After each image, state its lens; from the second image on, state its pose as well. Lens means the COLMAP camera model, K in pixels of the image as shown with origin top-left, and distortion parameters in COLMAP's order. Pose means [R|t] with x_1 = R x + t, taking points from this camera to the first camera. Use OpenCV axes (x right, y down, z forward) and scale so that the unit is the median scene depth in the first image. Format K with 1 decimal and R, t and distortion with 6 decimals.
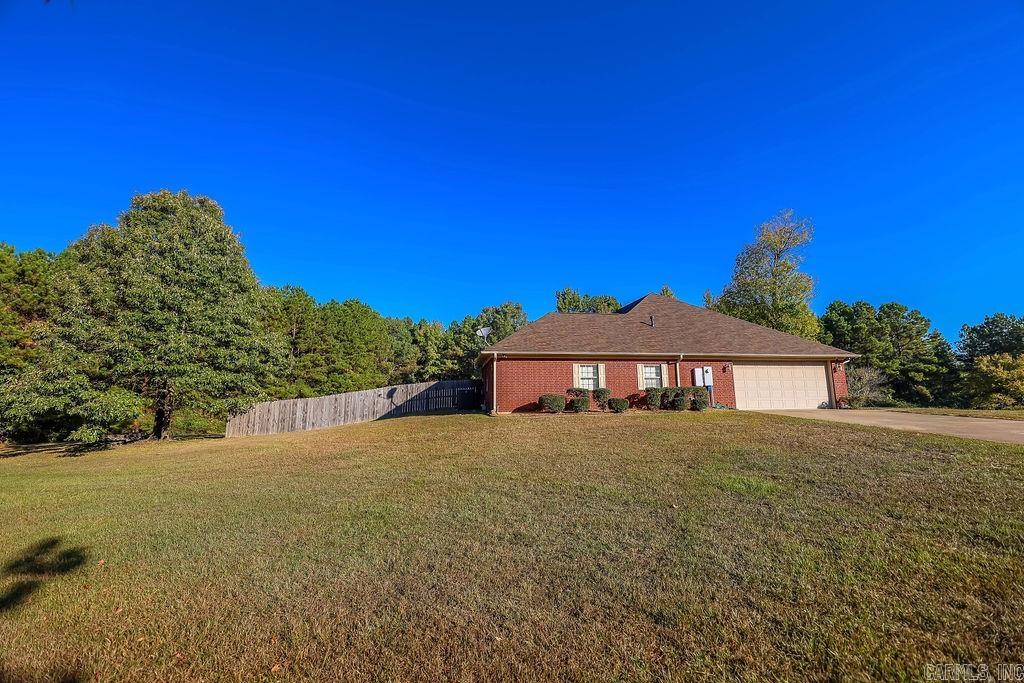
lens RADIAL K [[409.5, 0, 512.3], [0, 409.5, 362.0], [0, 0, 1]] dist [0.003626, -0.003395]
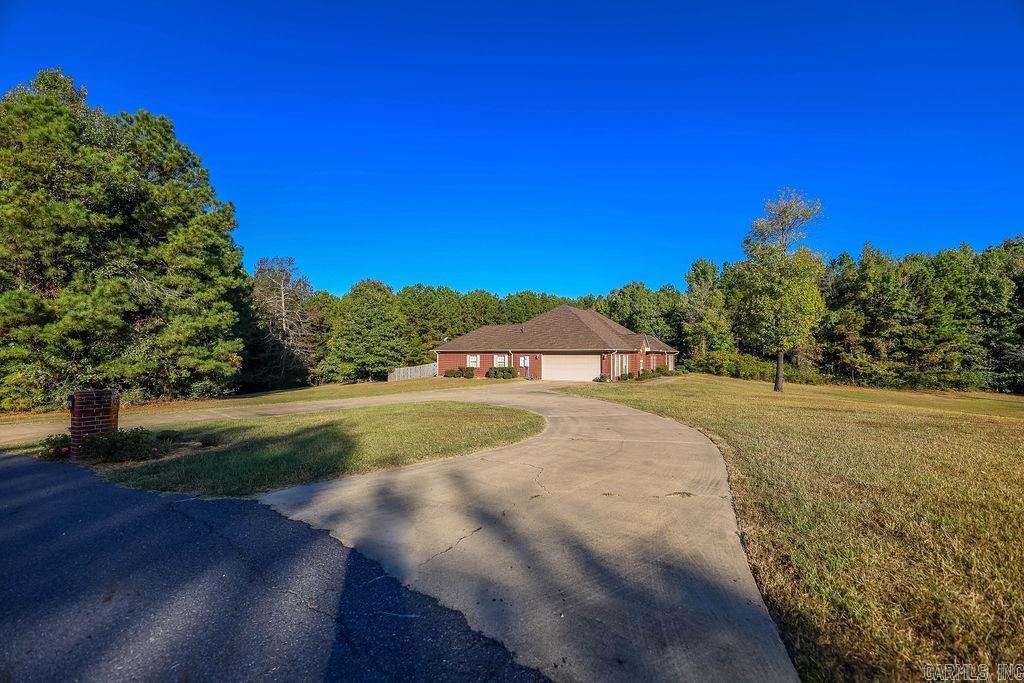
lens RADIAL K [[409.5, 0, 512.2], [0, 409.5, 348.1], [0, 0, 1]] dist [0.003626, -0.003395]
pose [[0.799598, -0.003528, -0.600525, 1.543496], [0.042594, 0.997797, 0.050852, -0.124383], [0.599023, -0.066240, 0.797987, -0.540902]]
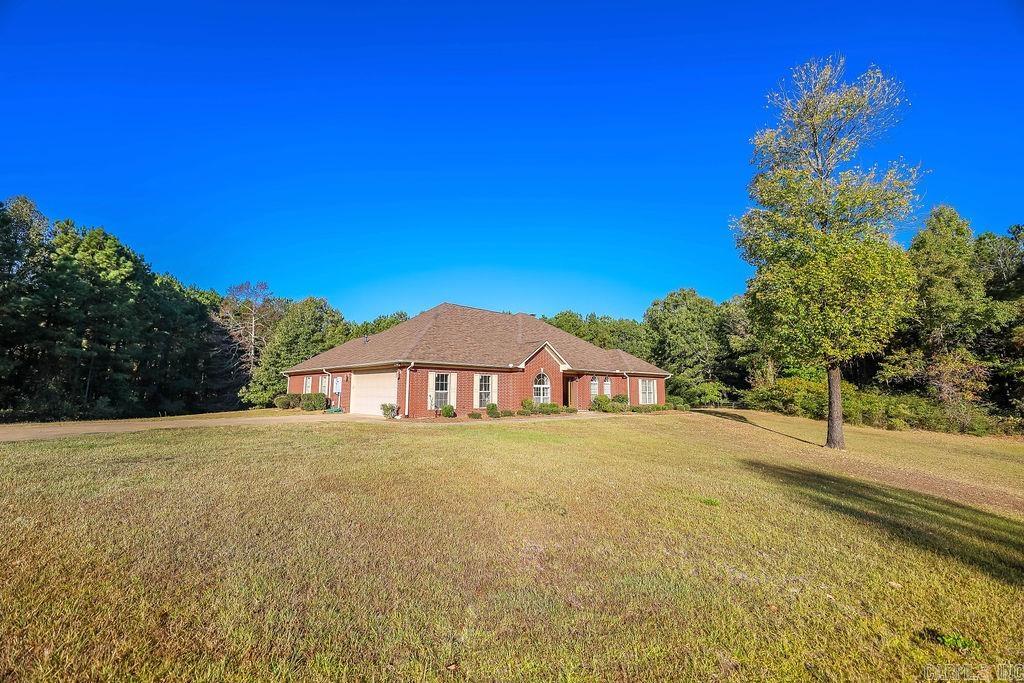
lens RADIAL K [[409.5, 0, 509.2], [0, 409.5, 341.0], [0, 0, 1]] dist [0.003626, -0.003395]
pose [[0.585303, -0.088640, -0.805955, 1.778050], [0.057256, 0.996043, -0.067965, 0.016560], [0.808791, -0.006366, 0.588062, 0.677209]]
